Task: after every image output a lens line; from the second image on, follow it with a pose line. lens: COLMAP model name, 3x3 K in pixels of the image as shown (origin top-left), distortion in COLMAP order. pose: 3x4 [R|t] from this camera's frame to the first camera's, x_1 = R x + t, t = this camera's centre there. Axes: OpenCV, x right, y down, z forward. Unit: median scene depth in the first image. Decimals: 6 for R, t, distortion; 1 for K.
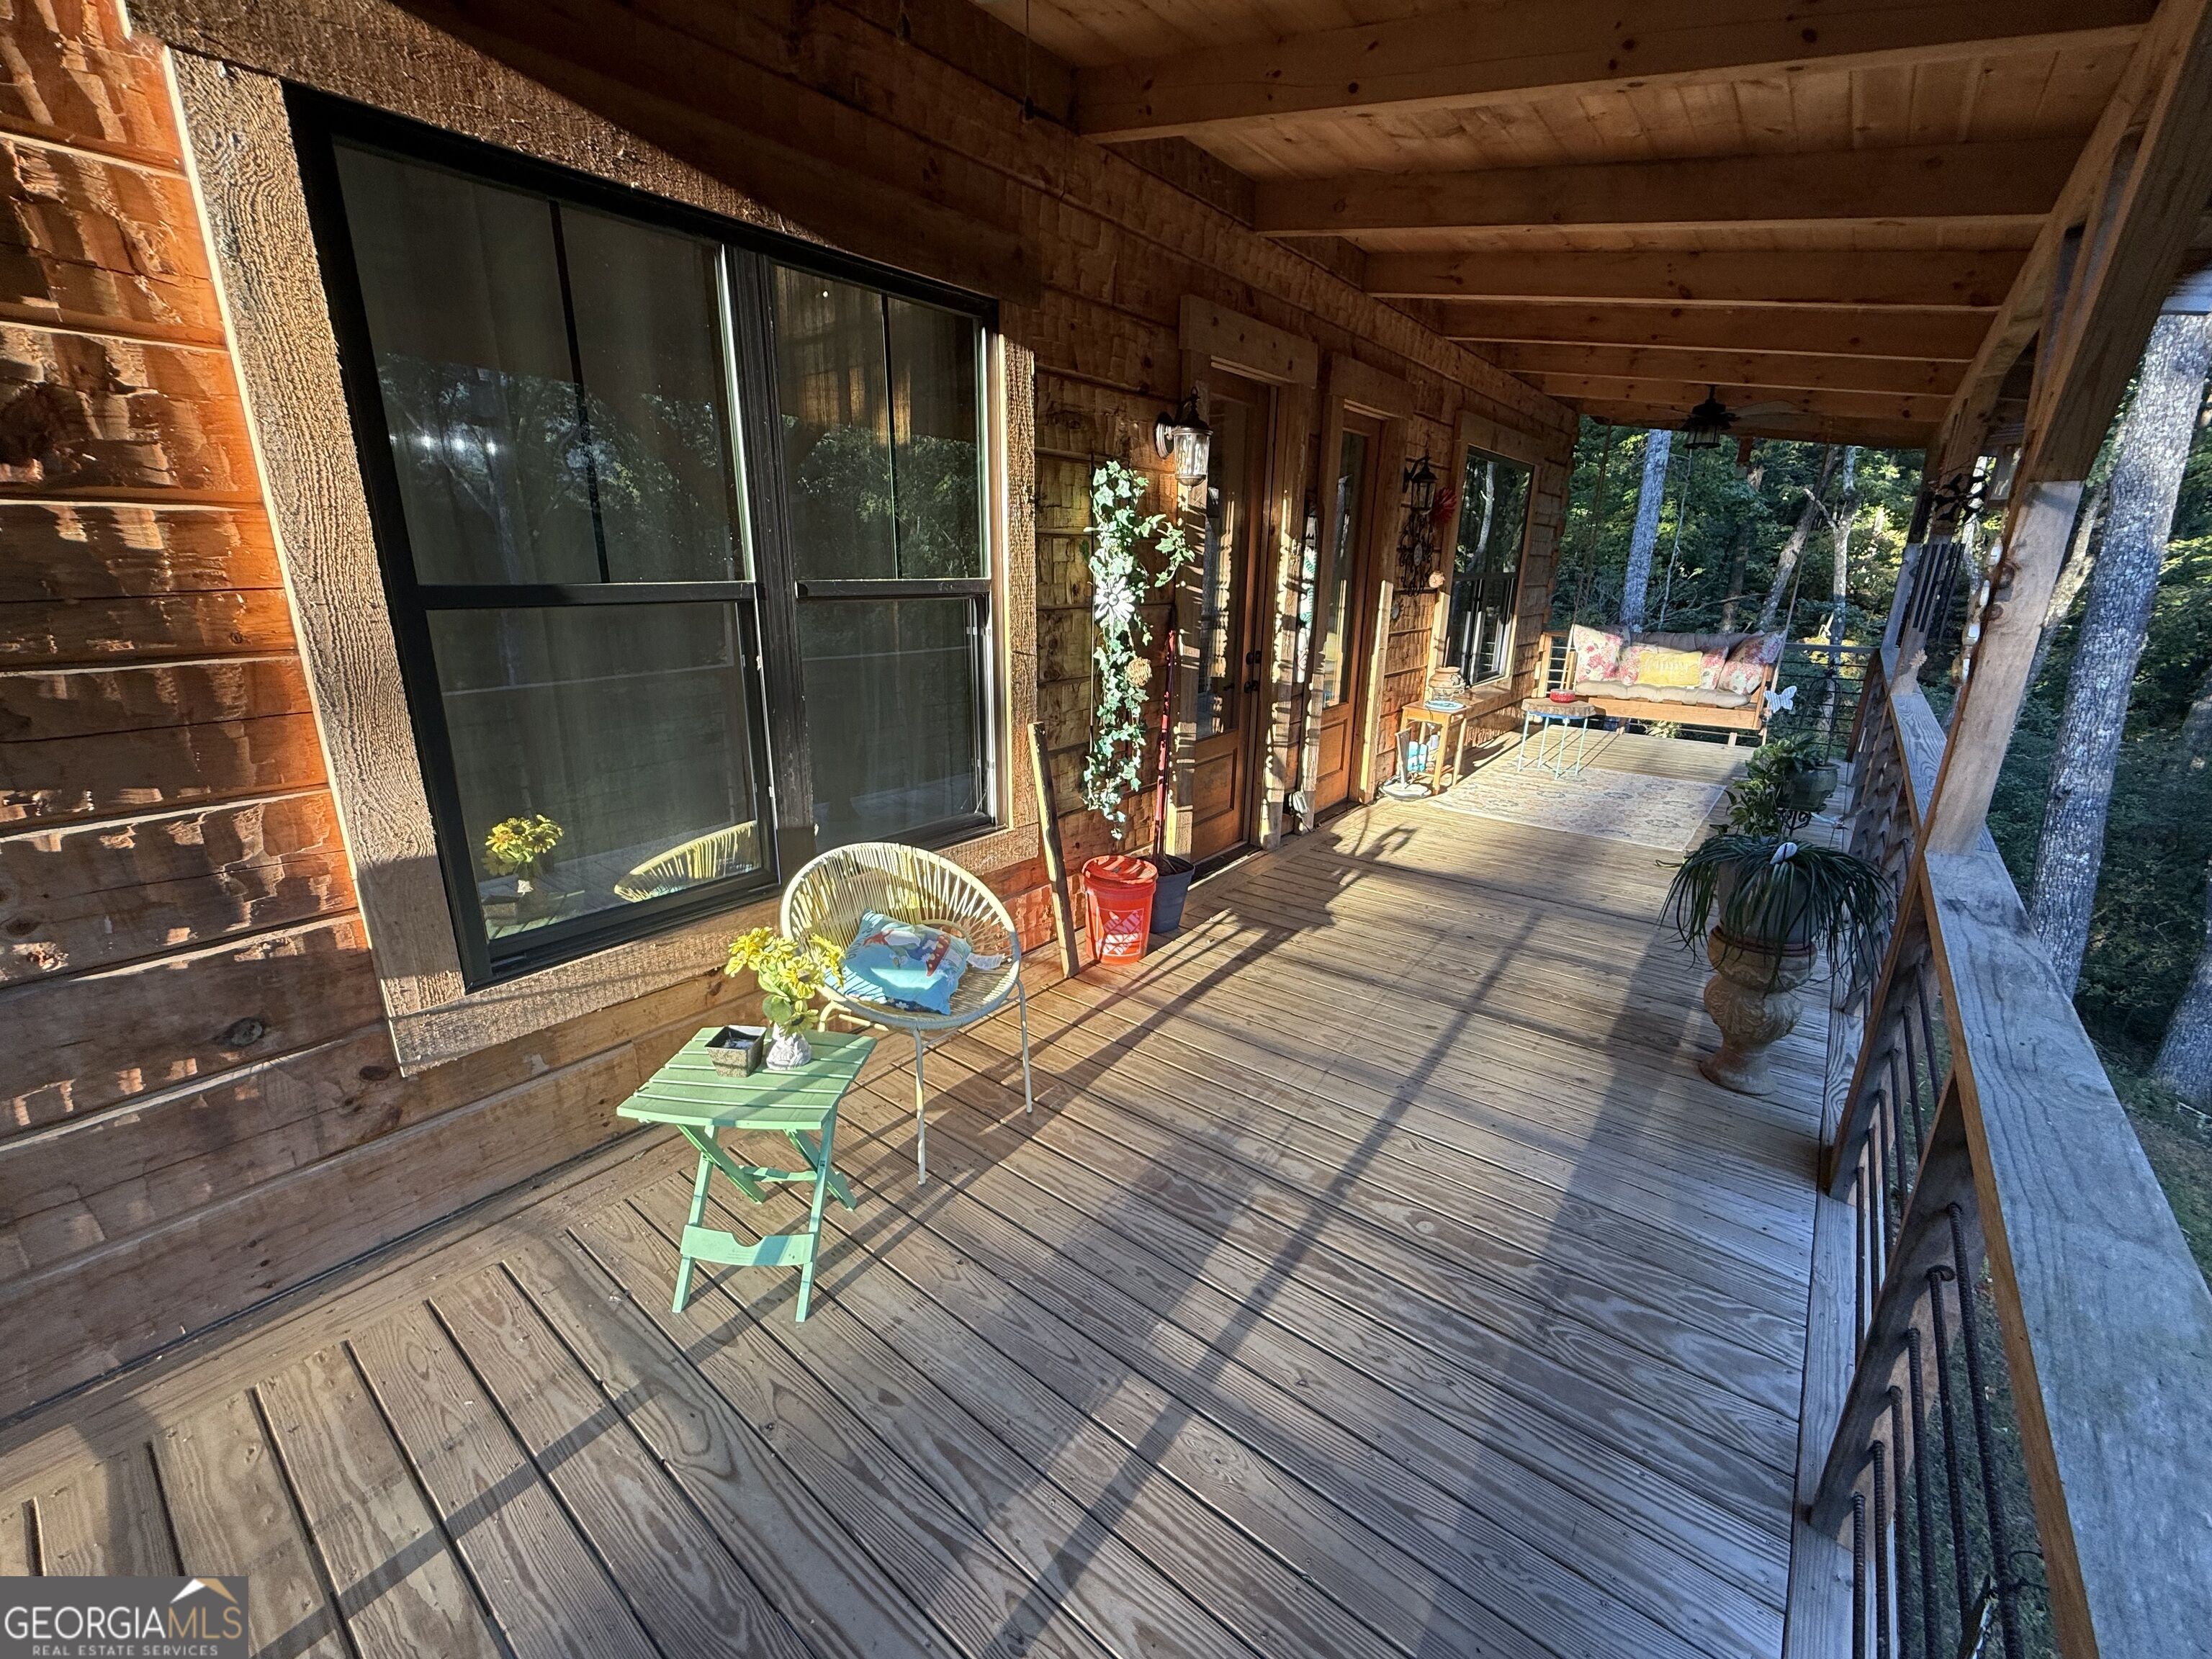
lens RADIAL K [[879.4, 0, 1116.8], [0, 879.4, 823.6], [0, 0, 1]] dist [-0.001965, 0.000610]
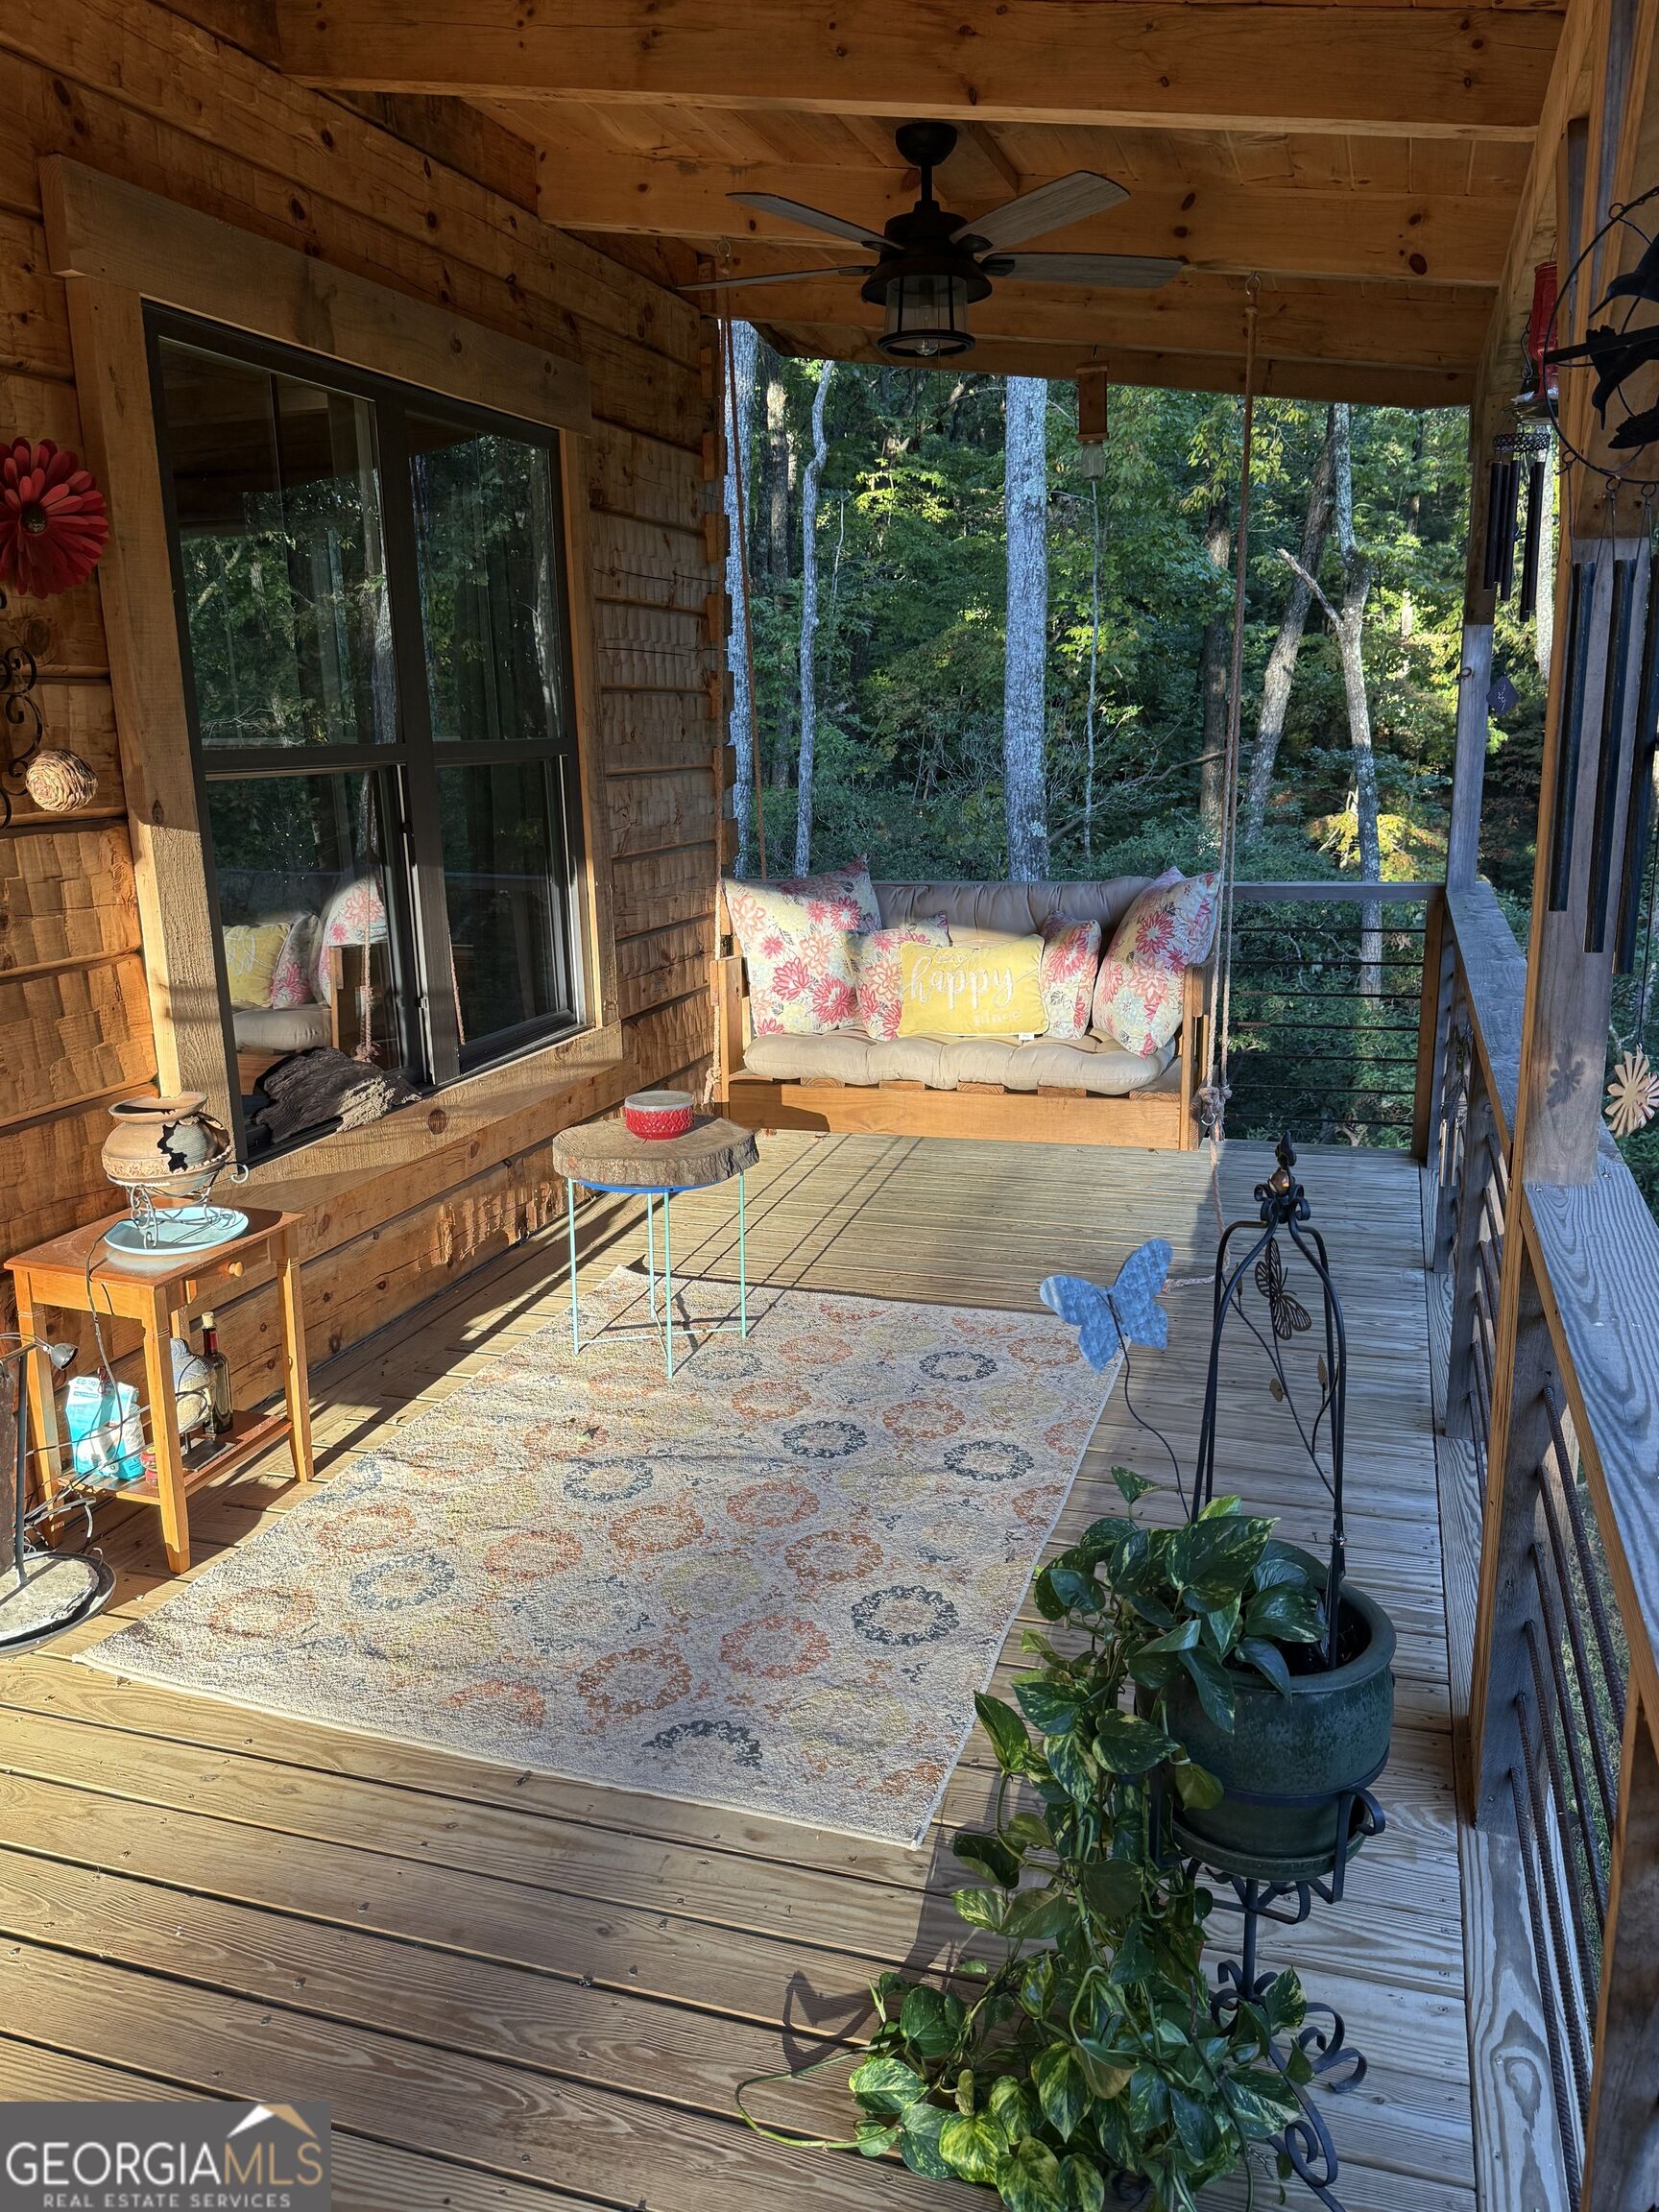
lens RADIAL K [[1621.5, 0, 825.6], [0, 1621.5, 1105.0], [0, 0, 1]] dist [0.070081, 0.000235]
pose [[0.935729, -0.113587, 0.333929, 0.152591], [0.131964, 0.990712, -0.032792, -0.050818], [-0.327102, 0.074751, 0.942028, 0.174117]]
